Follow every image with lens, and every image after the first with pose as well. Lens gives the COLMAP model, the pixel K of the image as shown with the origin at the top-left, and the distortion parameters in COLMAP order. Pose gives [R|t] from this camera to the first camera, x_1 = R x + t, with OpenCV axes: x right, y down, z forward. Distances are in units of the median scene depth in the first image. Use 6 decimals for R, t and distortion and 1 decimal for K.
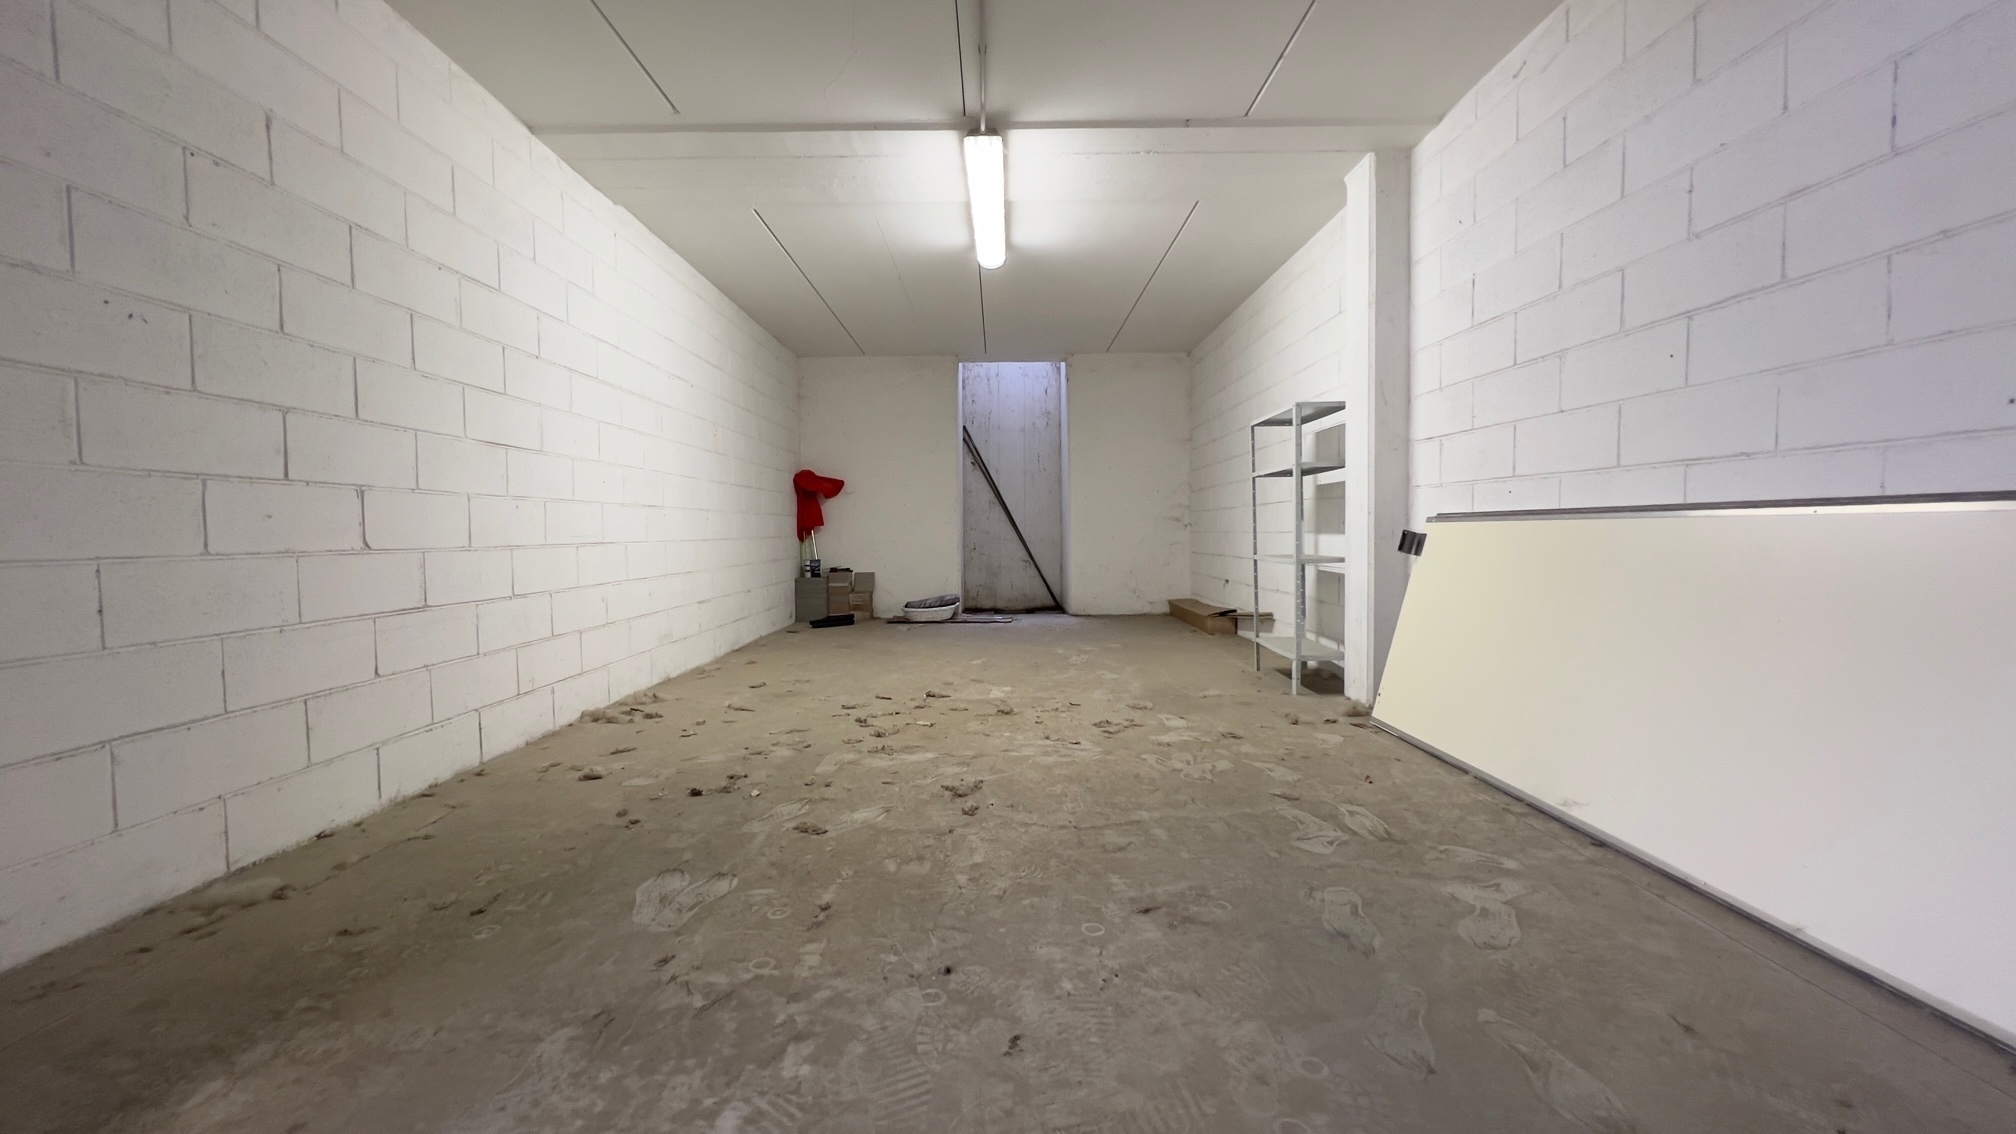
lens RADIAL K [[804.8, 0, 1002.9], [0, 804.8, 564.7], [0, 0, 1]] dist [-0.000705, 0.000043]
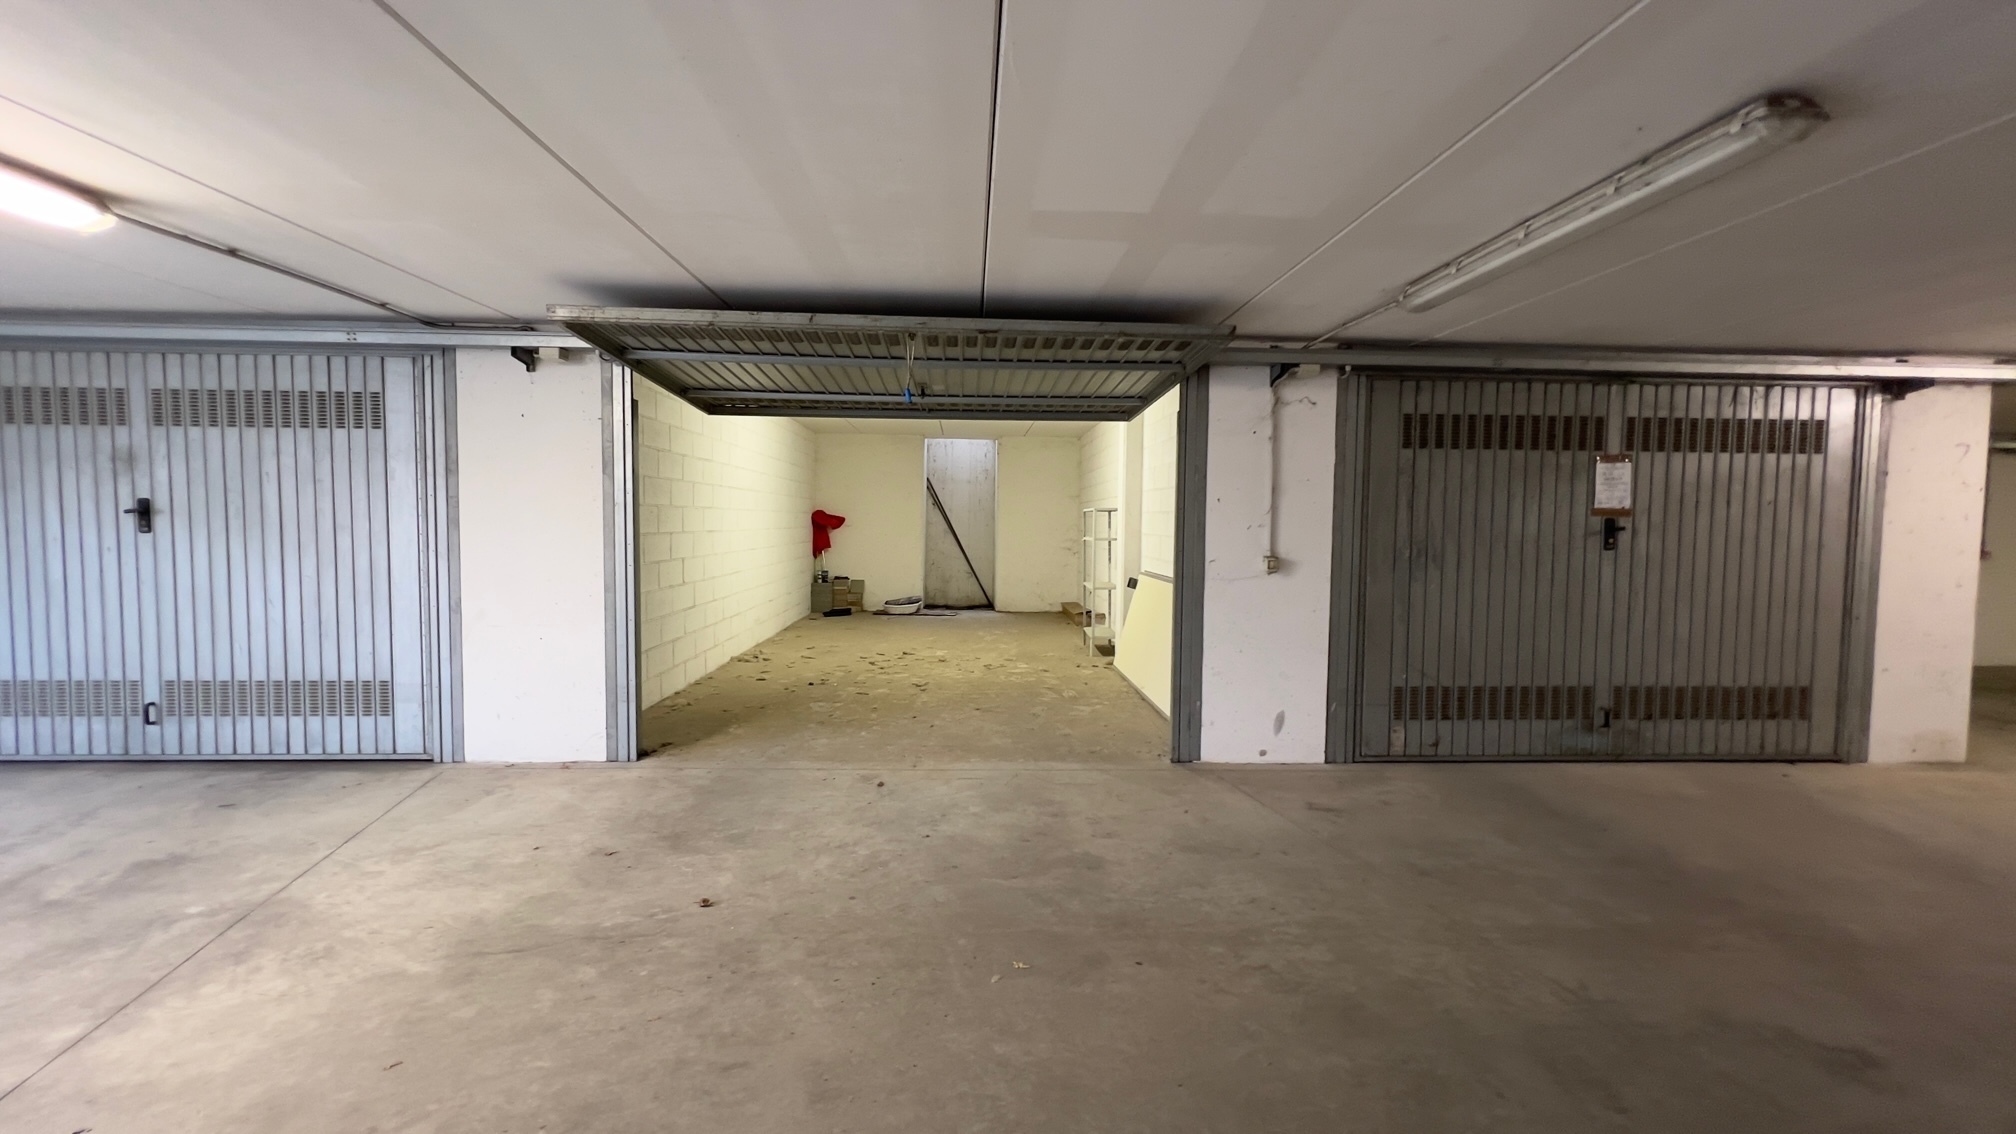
lens RADIAL K [[786.6, 0, 1000.1], [0, 786.6, 555.2], [0, 0, 1]] dist [-0.000711, -0.000088]
pose [[0.998815, 0.022647, 0.043088, 0.026442], [-0.022498, 0.999739, -0.003934, -0.036325], [-0.043166, 0.002960, 0.999064, -0.459763]]
